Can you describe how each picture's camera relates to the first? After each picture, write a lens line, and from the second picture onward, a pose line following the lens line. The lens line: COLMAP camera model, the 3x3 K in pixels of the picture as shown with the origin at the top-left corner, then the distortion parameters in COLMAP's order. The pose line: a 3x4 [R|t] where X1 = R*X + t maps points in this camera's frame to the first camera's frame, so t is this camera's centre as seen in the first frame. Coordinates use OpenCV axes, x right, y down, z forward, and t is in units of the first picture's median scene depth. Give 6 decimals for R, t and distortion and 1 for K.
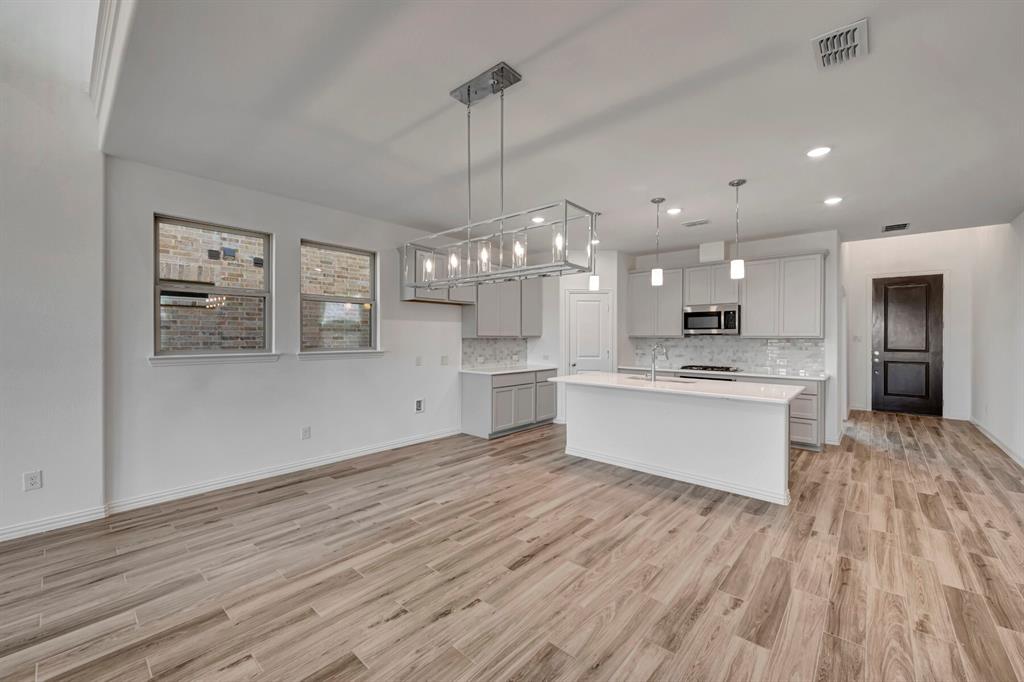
lens RADIAL K [[405.5, 0, 520.3], [0, 405.5, 348.7], [0, 0, 1]] dist [0.003239, -0.000017]
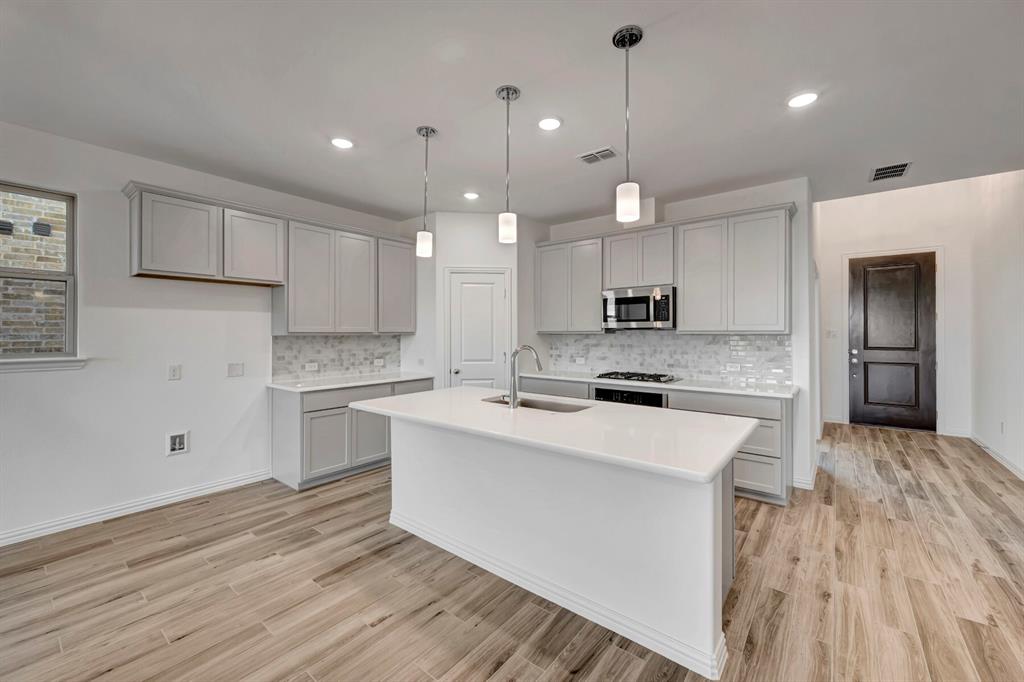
lens RADIAL K [[405.5, 0, 522.4], [0, 405.5, 344.4], [0, 0, 1]] dist [0.003239, -0.000017]
pose [[0.998478, -0.005961, 0.054829, 0.258499], [0.006045, 0.999981, -0.001375, -0.009724], [-0.054820, 0.001704, 0.998495, 0.341226]]
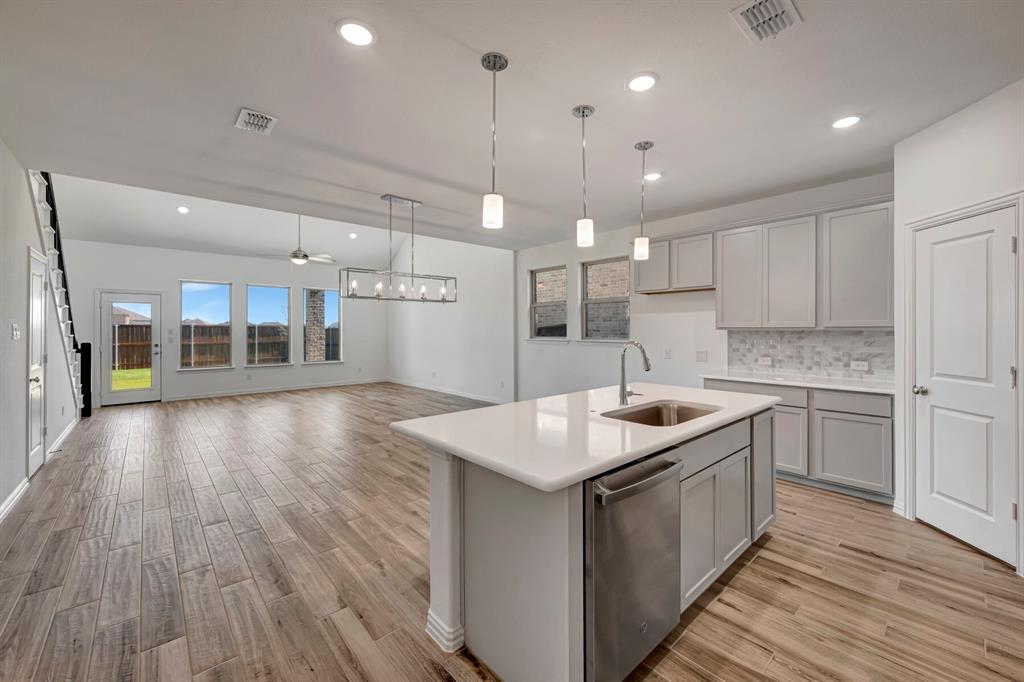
lens RADIAL K [[405.5, 0, 511.3], [0, 405.5, 332.3], [0, 0, 1]] dist [0.003239, -0.000017]
pose [[-0.122956, 0.004637, -0.992401, 0.767851], [-0.028715, 0.999554, 0.008228, -0.019232], [0.991997, 0.029508, -0.122768, 0.754834]]
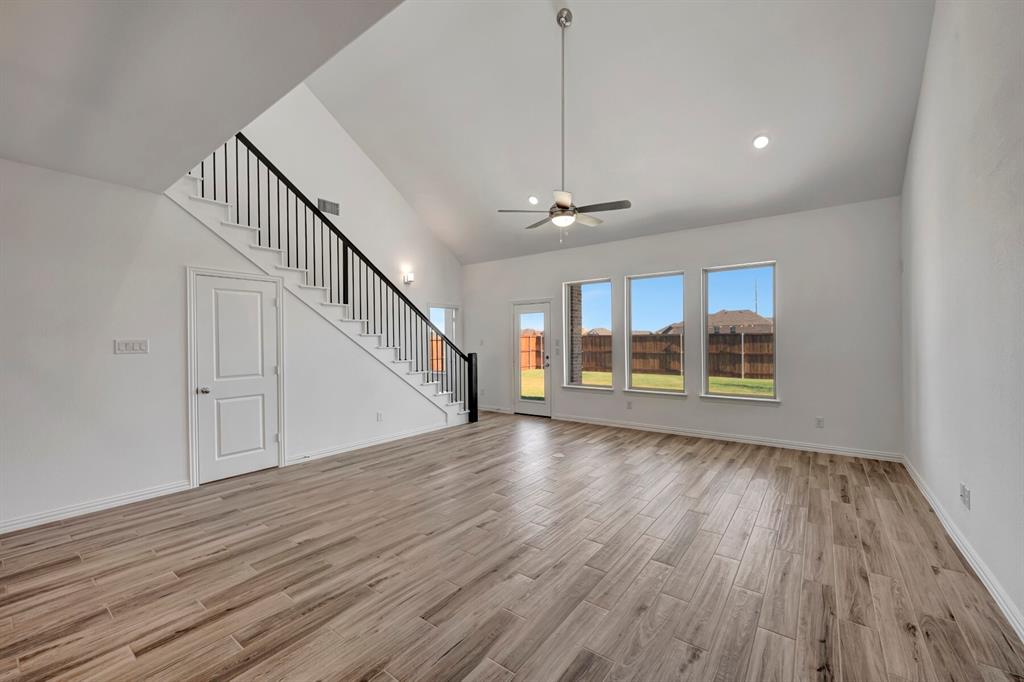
lens RADIAL K [[405.5, 0, 512.2], [0, 405.5, 337.1], [0, 0, 1]] dist [0.003239, -0.000017]
pose [[-0.997649, 0.006638, -0.068208, -0.368522], [0.005127, 0.999738, 0.022308, -0.019910], [0.068338, 0.021906, -0.997422, 0.646545]]
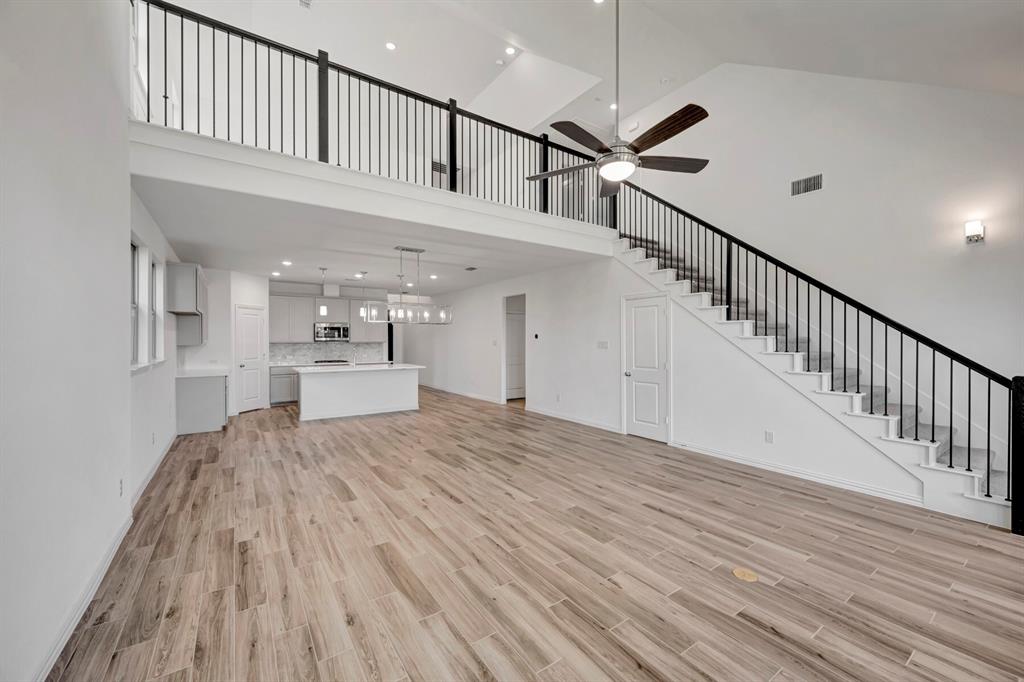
lens RADIAL K [[405.5, 0, 522.3], [0, 405.5, 341.2], [0, 0, 1]] dist [0.003239, -0.000017]
pose [[0.234027, -0.007099, 0.972204, -1.068820], [0.031789, 0.999495, -0.000354, -0.009810], [-0.971710, 0.030988, 0.234135, -0.142921]]
